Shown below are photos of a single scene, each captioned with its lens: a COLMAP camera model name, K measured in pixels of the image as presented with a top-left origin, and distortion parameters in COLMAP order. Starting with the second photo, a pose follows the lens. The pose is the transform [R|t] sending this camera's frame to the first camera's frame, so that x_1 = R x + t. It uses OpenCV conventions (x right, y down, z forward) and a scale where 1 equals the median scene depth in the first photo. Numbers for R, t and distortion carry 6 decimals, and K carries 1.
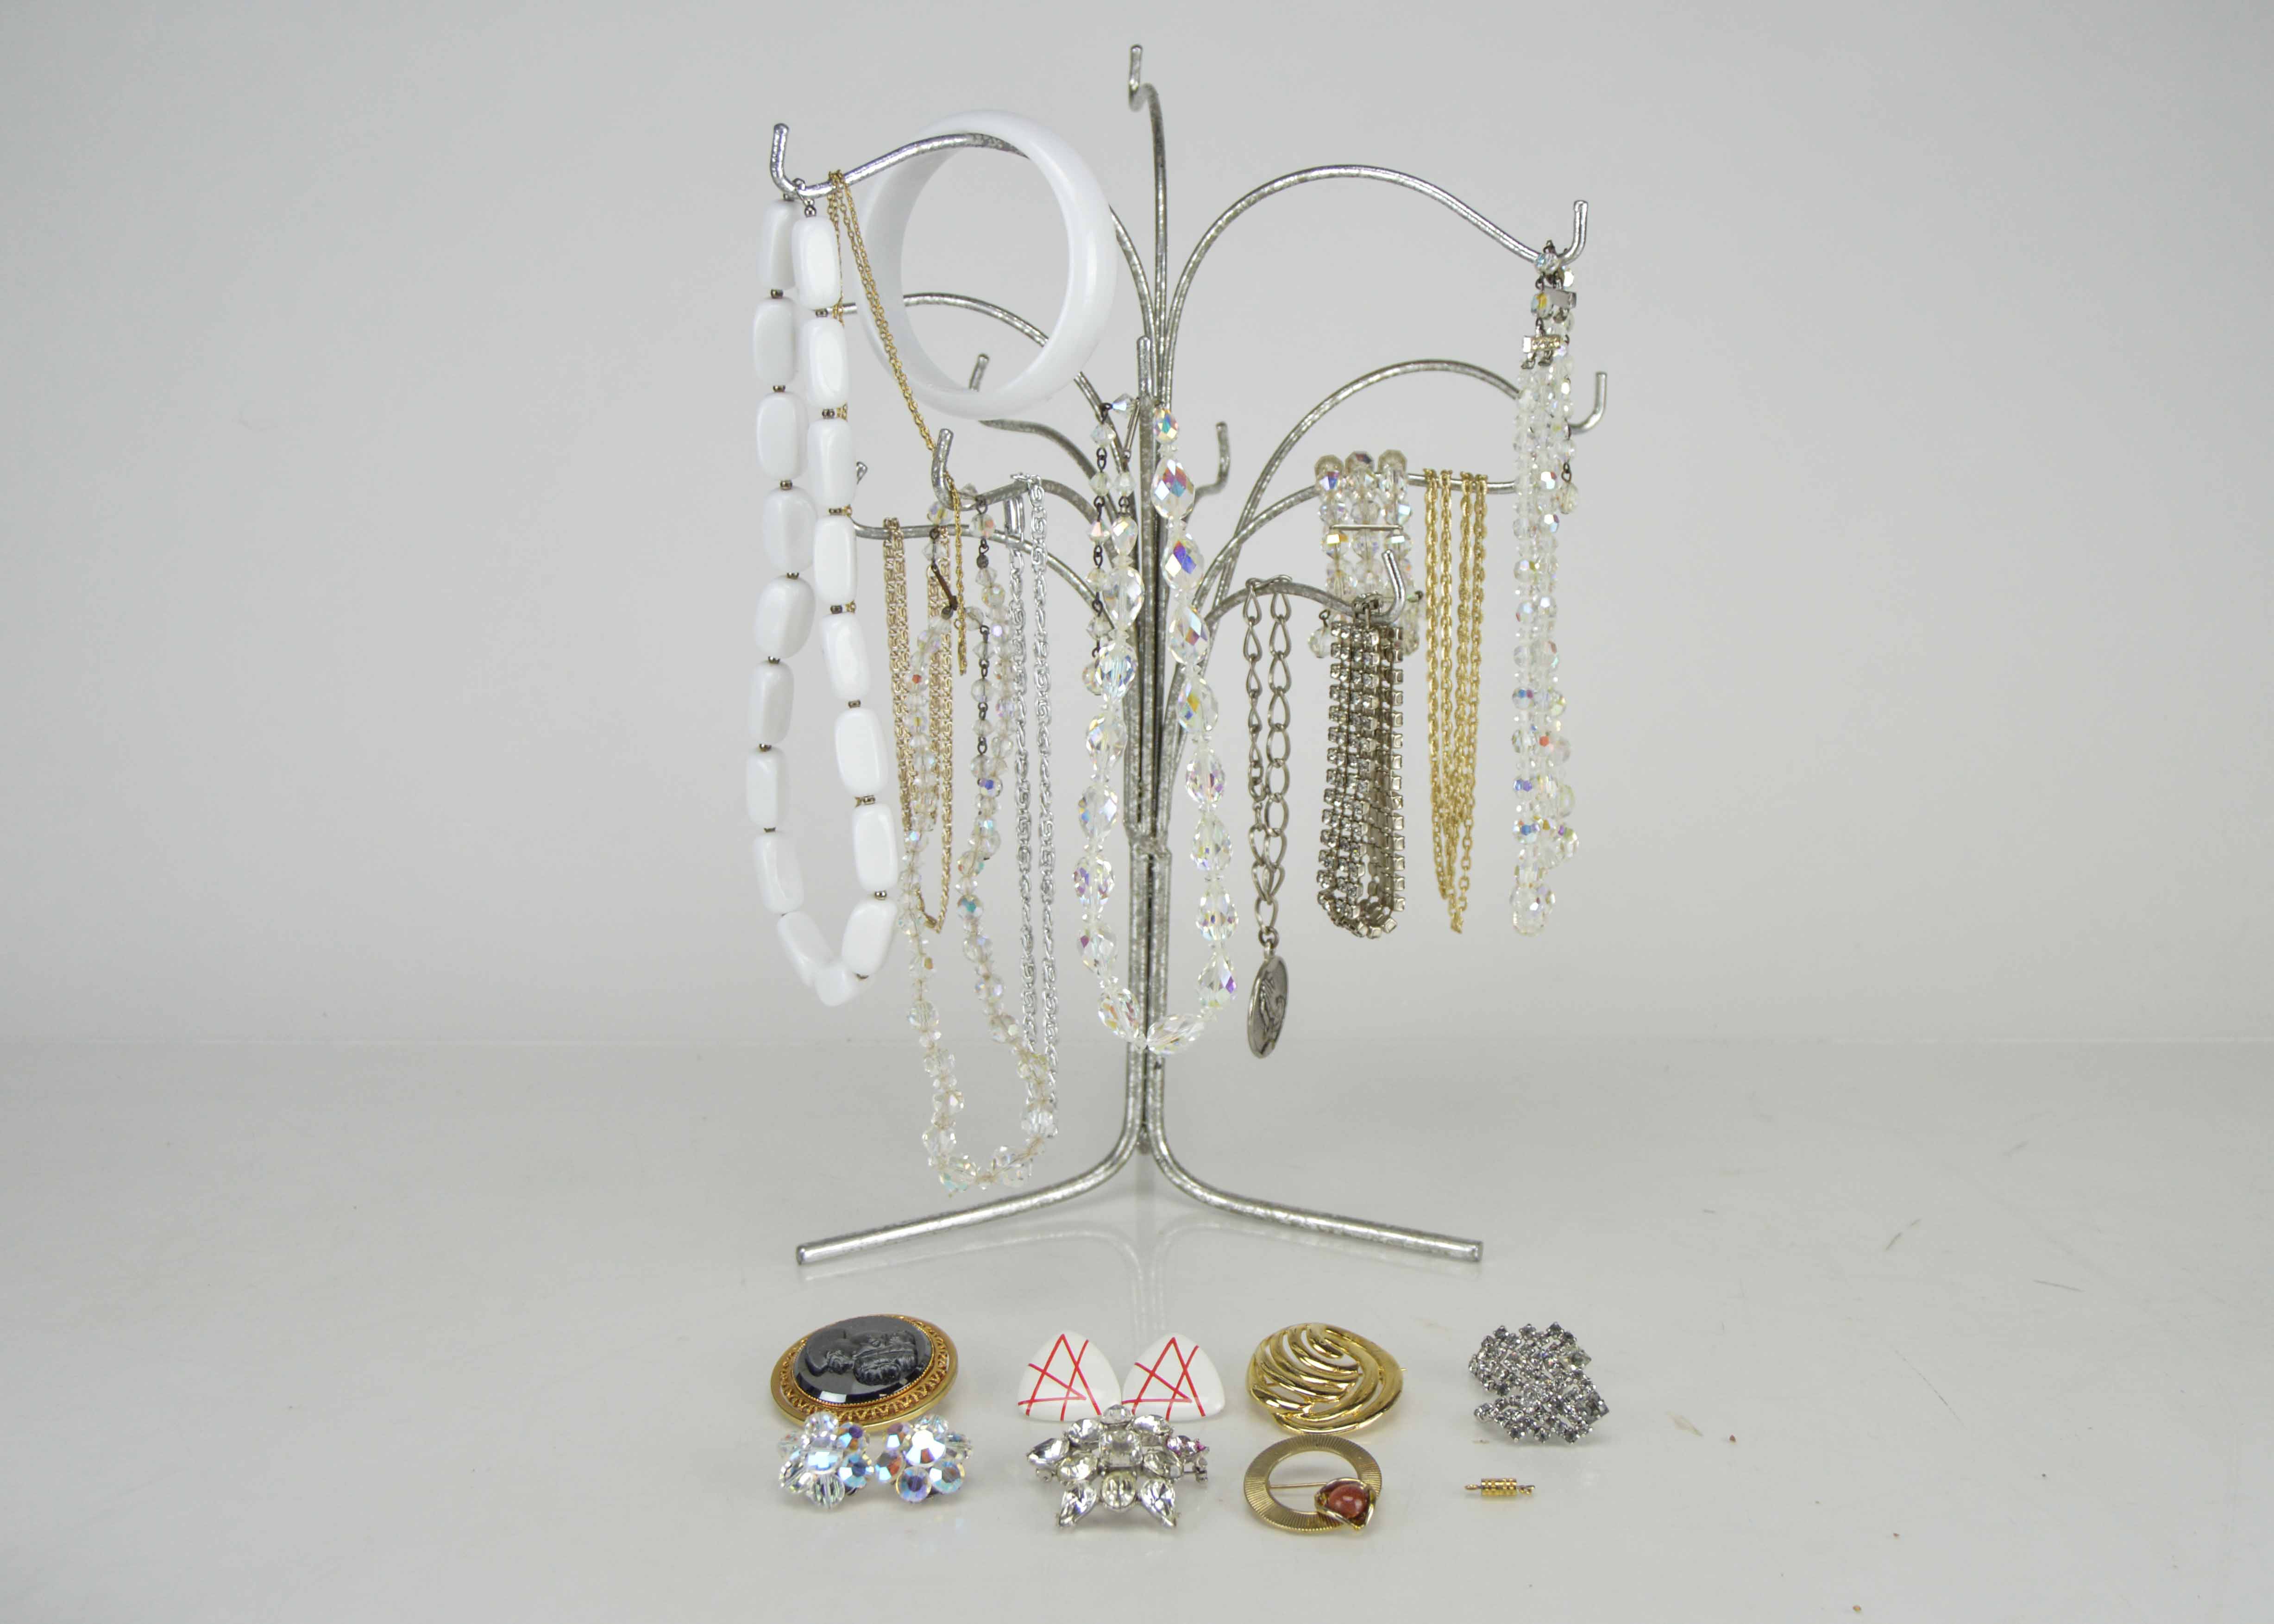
lens RADIAL K [[2771.6, 0, 1218.8], [0, 2771.6, 698.9], [0, 0, 1]] dist [-0.062158, -0.012306]
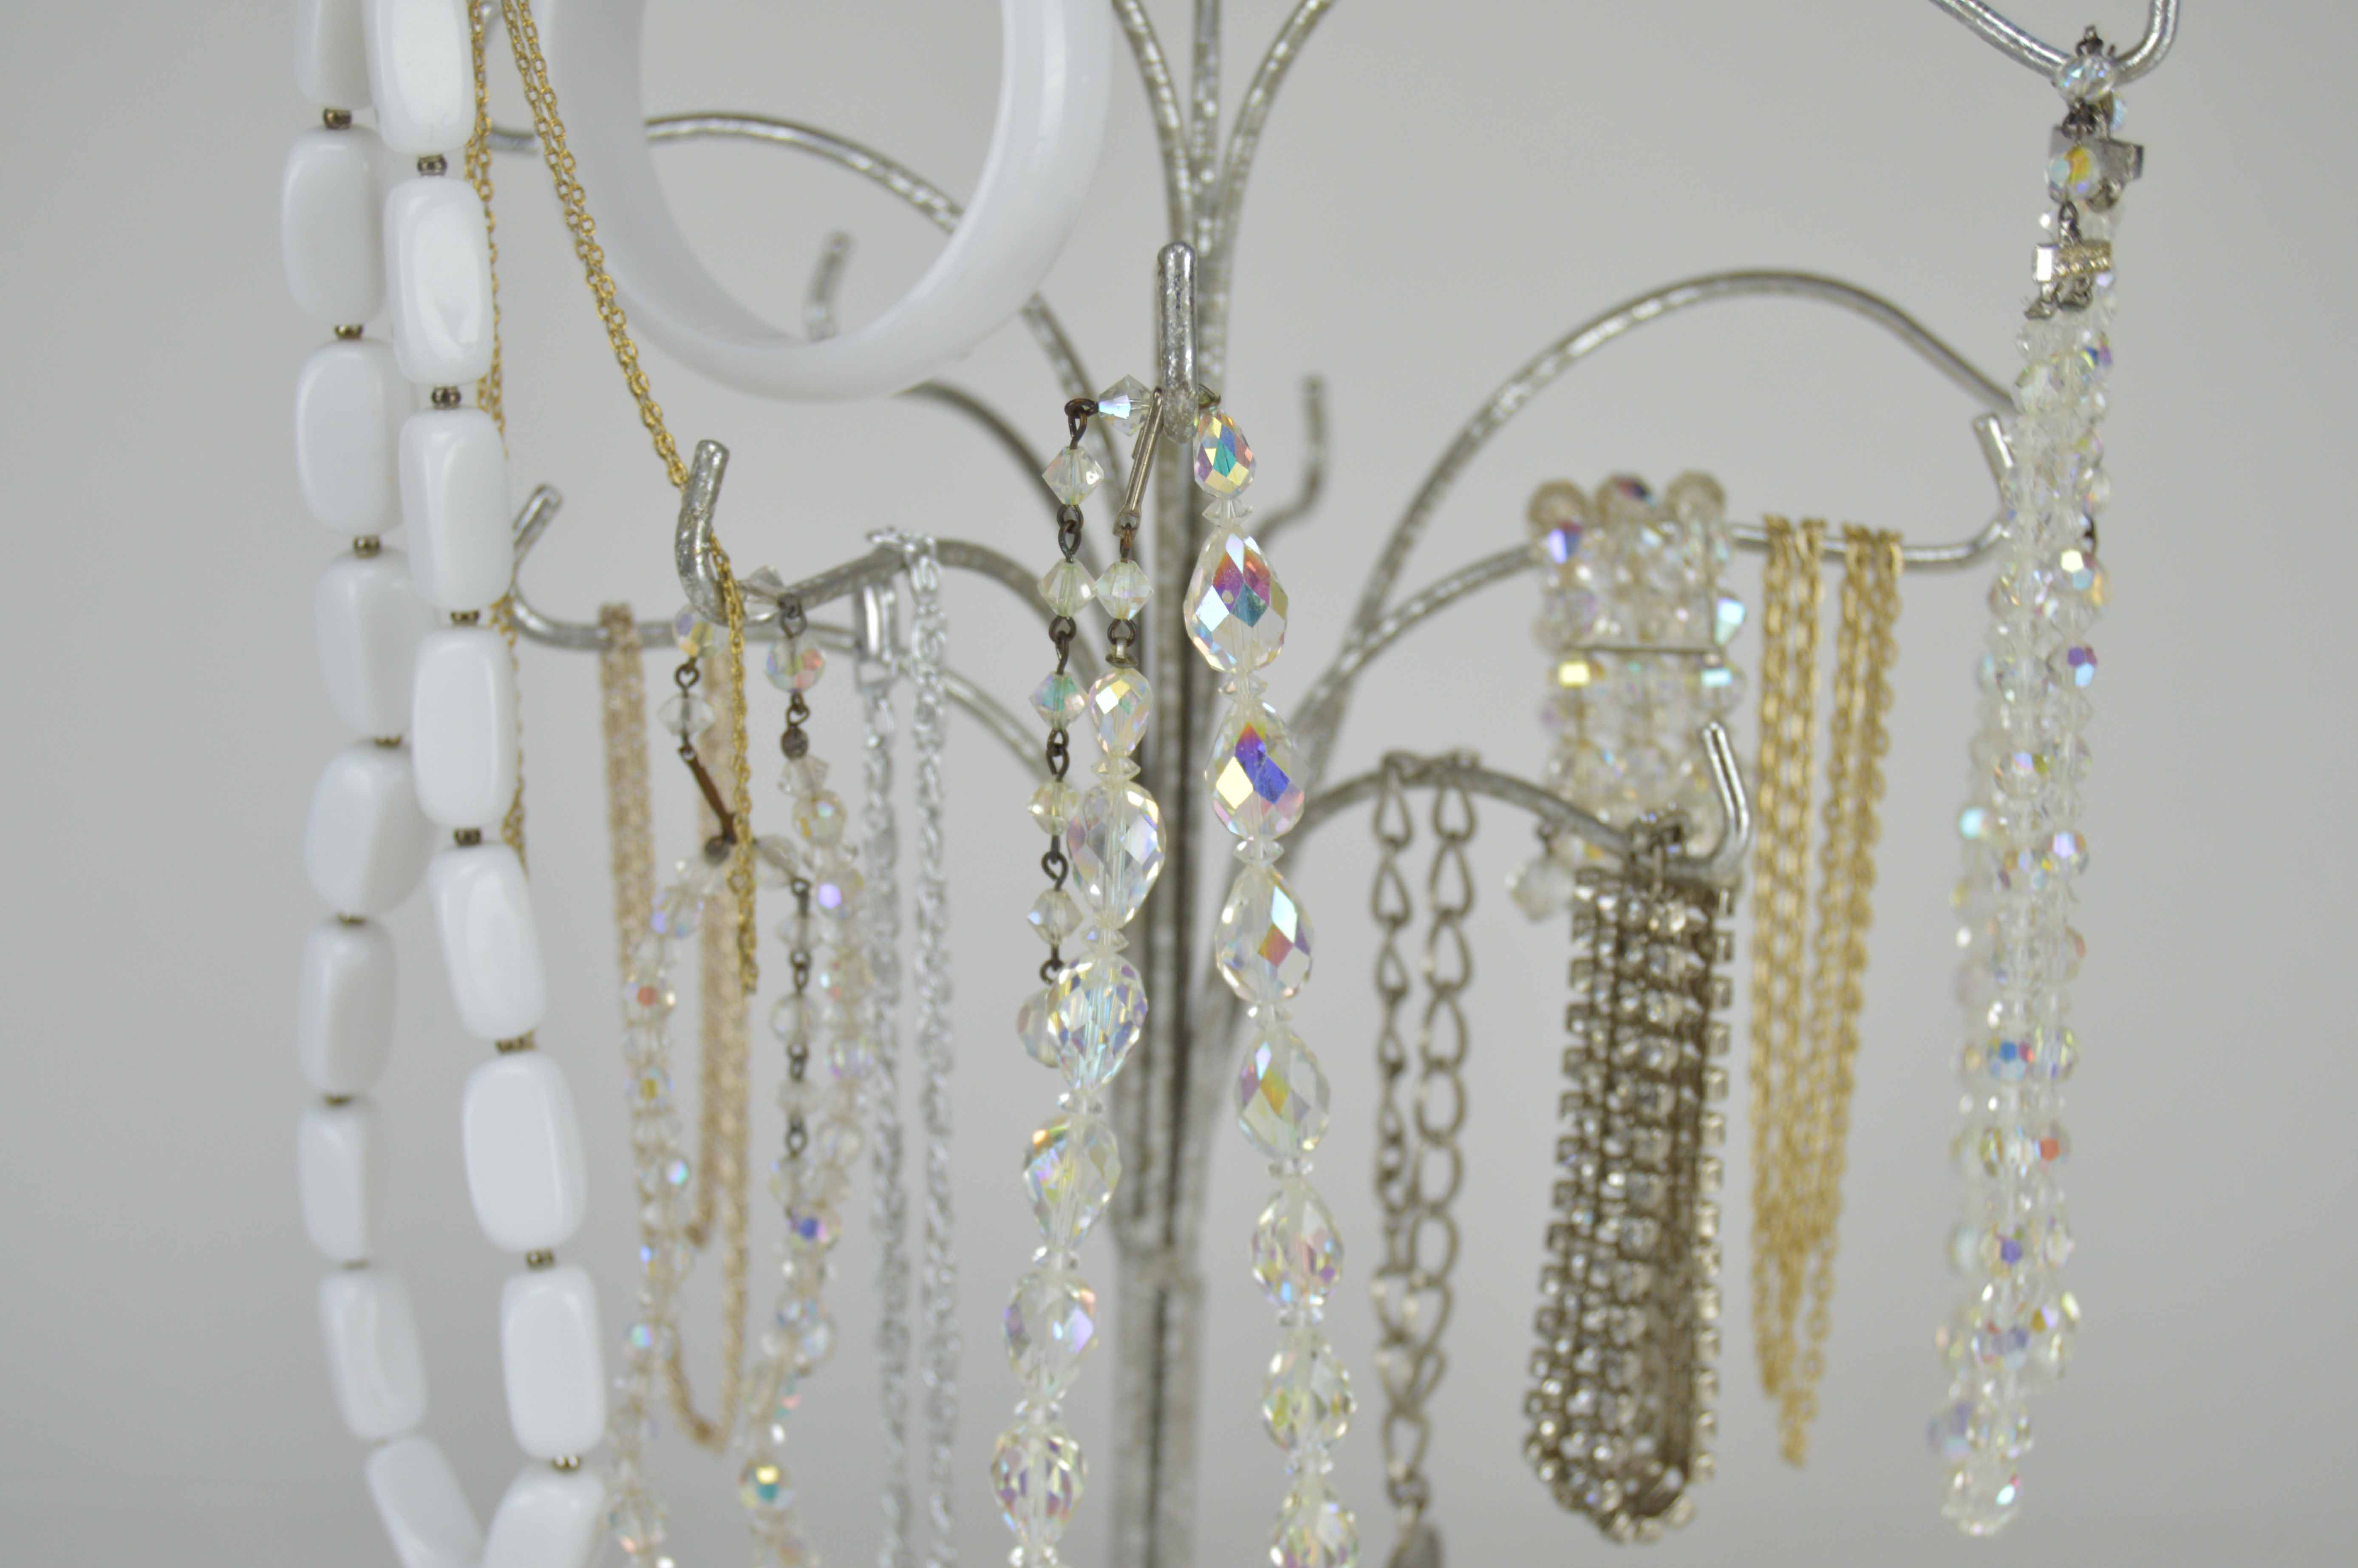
lens RADIAL K [[3671.3, 0, 1243.2], [0, 3671.3, 772.8], [0, 0, 1]] dist [-0.054393, 0.085927]
pose [[0.999863, 0.016164, 0.003685, -0.015944], [-0.016297, 0.999084, 0.039577, -0.066833], [-0.003042, -0.039631, 0.999210, 0.407361]]
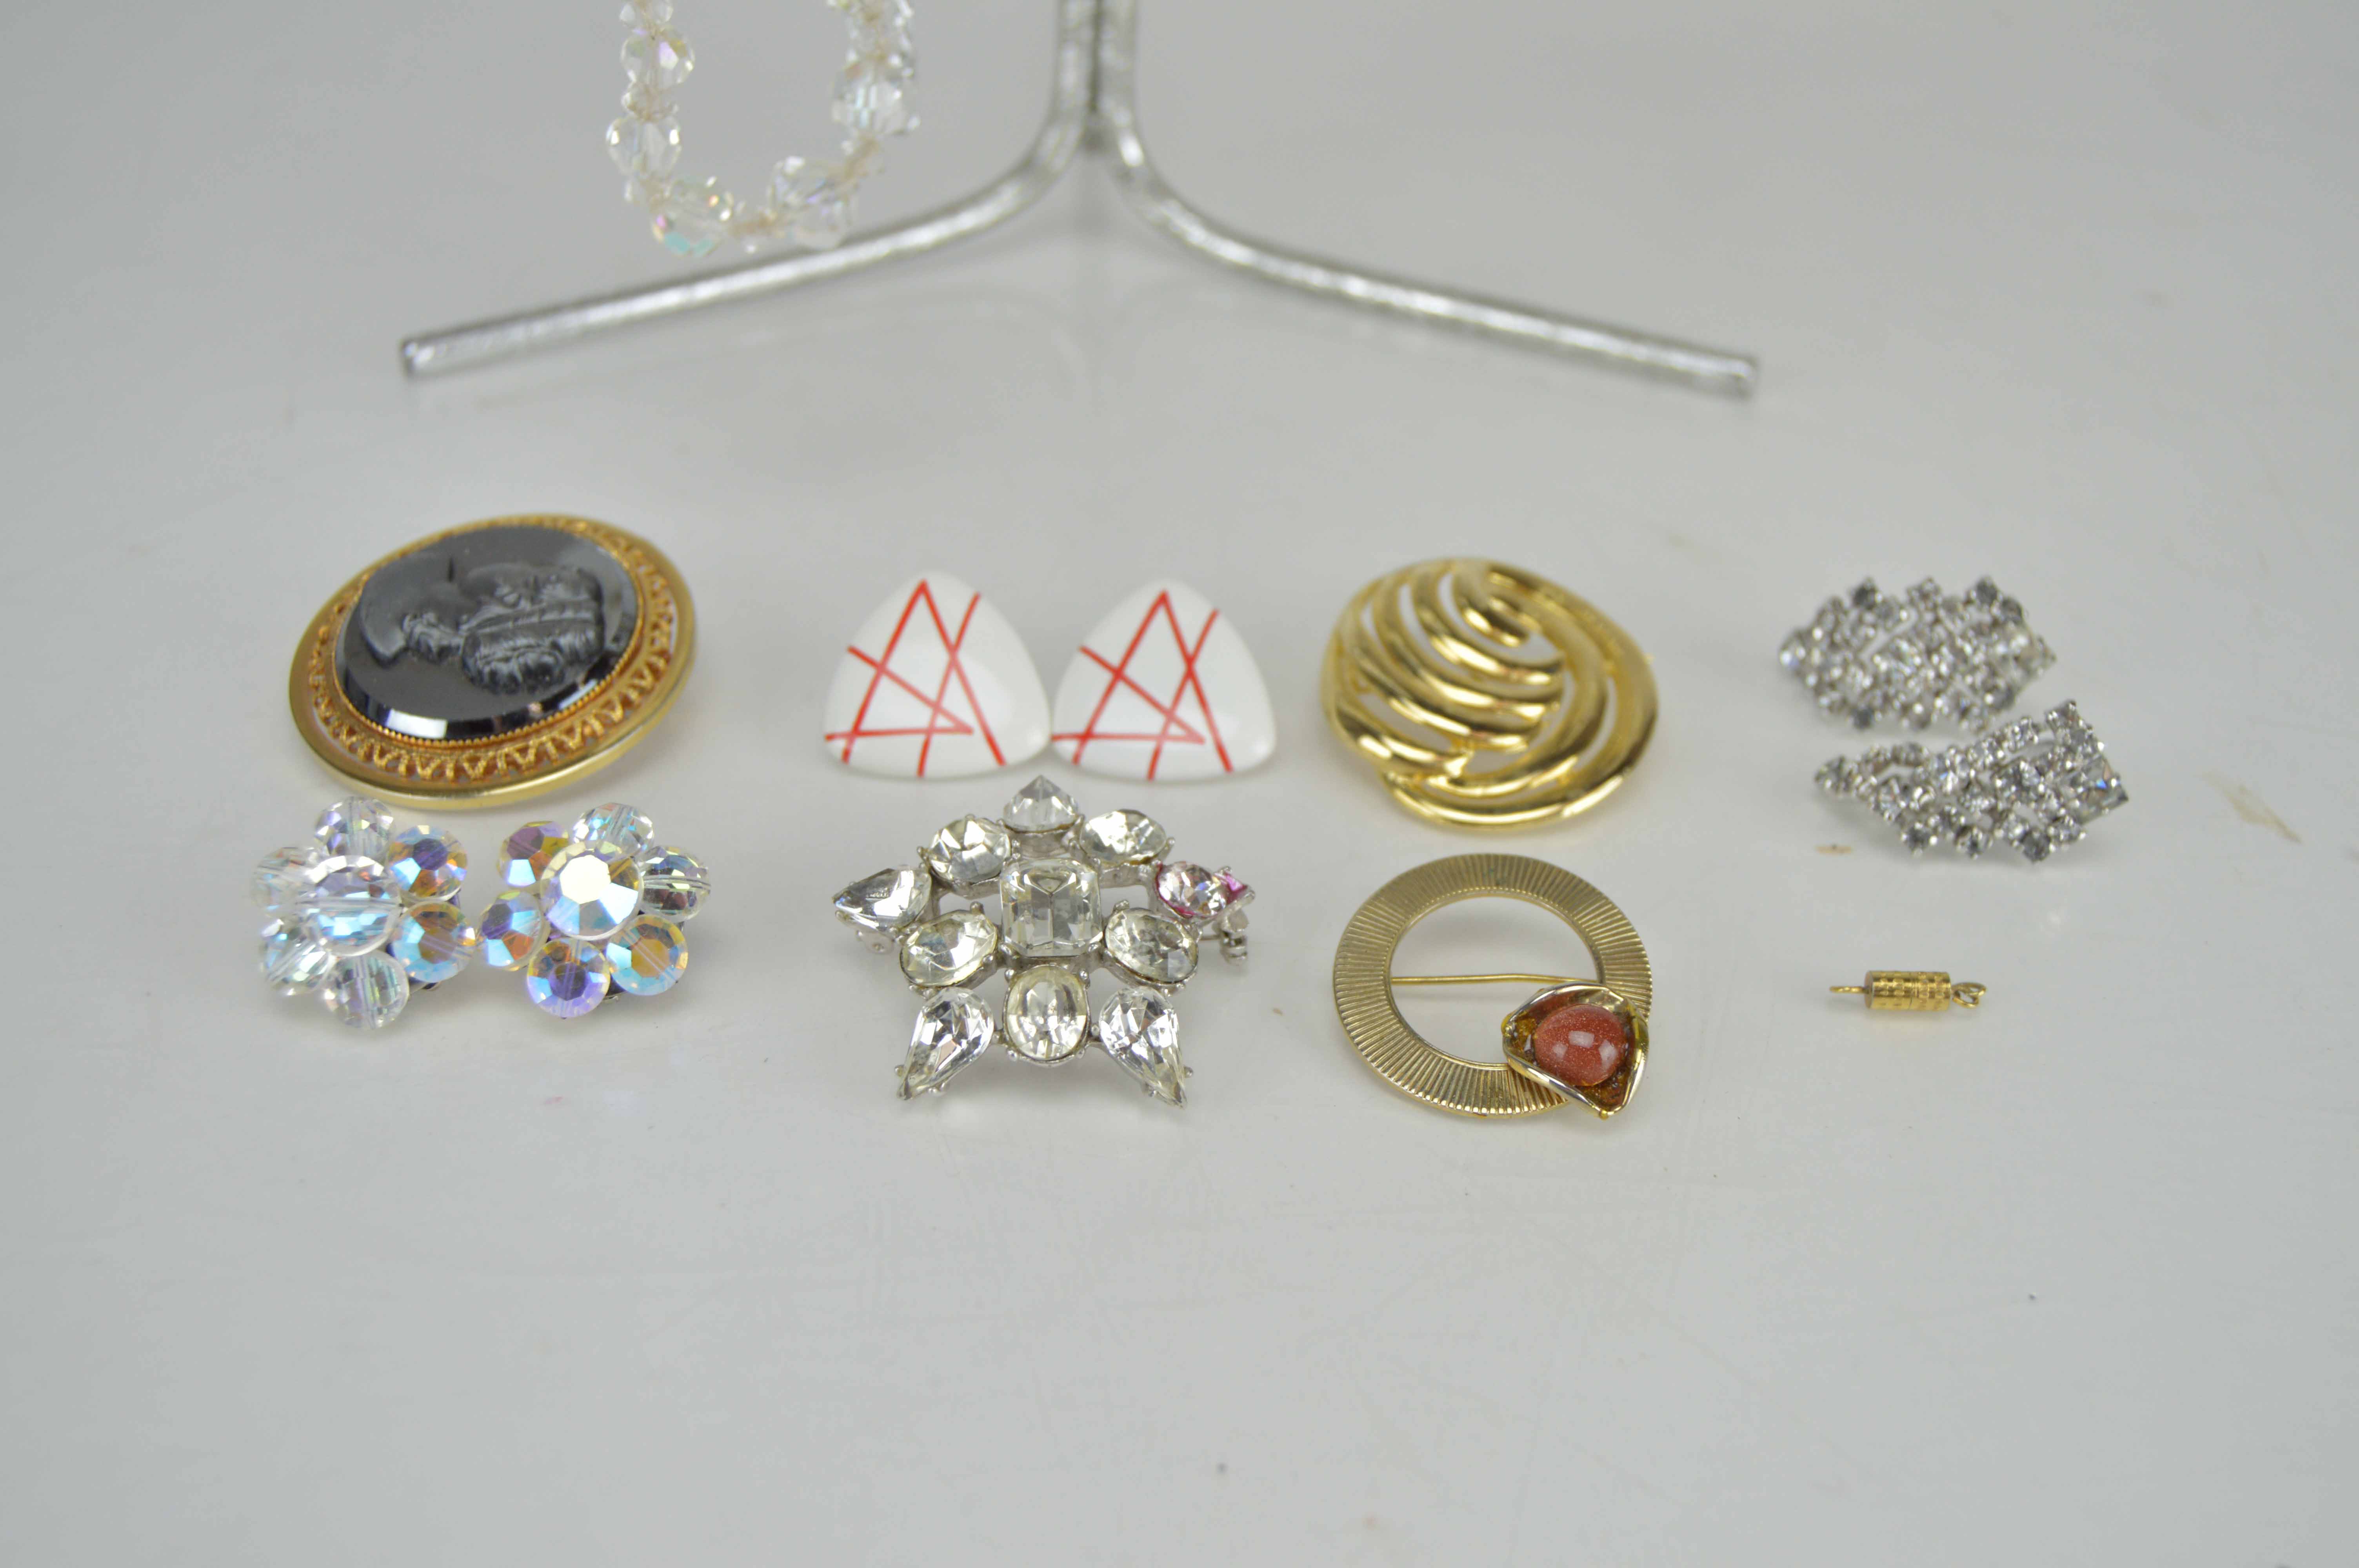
lens RADIAL K [[2863.7, 0, 1179.5], [0, 2863.7, 784.0], [0, 0, 1]] dist [-0.024598, -0.021827]
pose [[0.999602, 0.019218, 0.020670, -0.022959], [-0.025799, 0.919166, 0.393024, 0.072362], [-0.011446, -0.393401, 0.919296, 0.545640]]
